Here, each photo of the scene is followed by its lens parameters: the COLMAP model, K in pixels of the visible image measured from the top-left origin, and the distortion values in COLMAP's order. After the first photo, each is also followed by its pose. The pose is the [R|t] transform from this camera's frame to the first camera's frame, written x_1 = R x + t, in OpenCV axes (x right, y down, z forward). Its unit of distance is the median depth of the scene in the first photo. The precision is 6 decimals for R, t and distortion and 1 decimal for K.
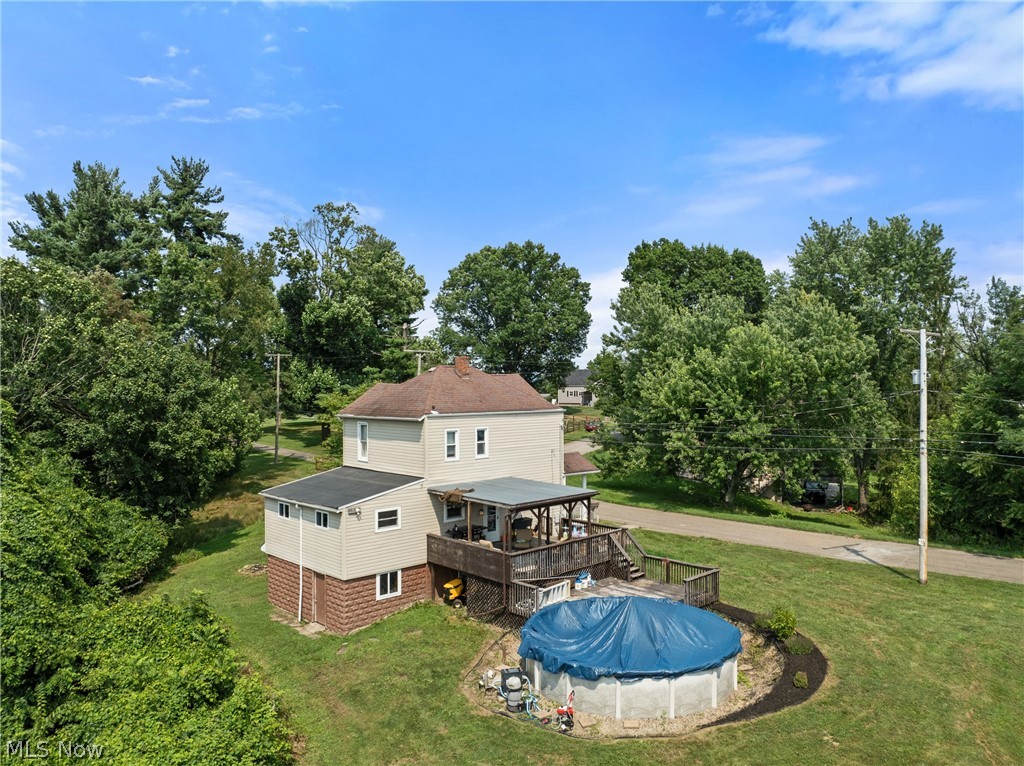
lens RADIAL K [[711.2, 0, 517.0], [0, 711.2, 382.4], [0, 0, 1]] dist [-0.035144, -0.009783]
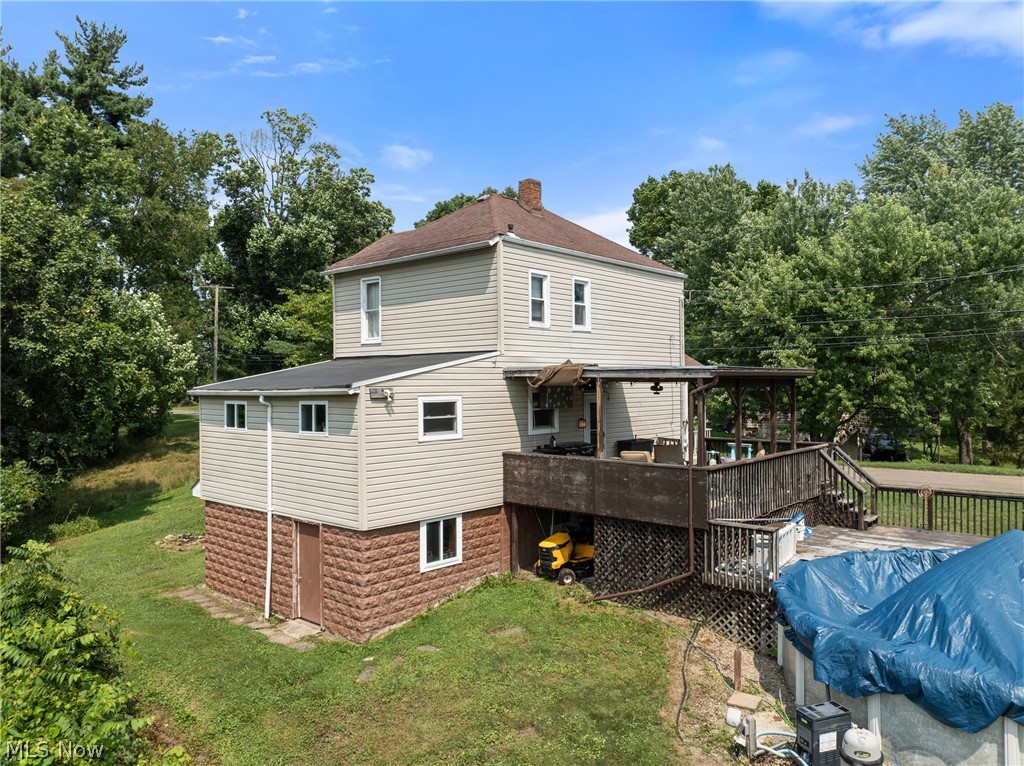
lens RADIAL K [[711.2, 0, 511.9], [0, 711.2, 382.3], [0, 0, 1]] dist [-0.035144, -0.009783]
pose [[0.997098, -0.003026, 0.076070, -0.156497], [0.003303, 0.999988, -0.003520, 0.155936], [-0.076059, 0.003761, 0.997096, 0.435208]]
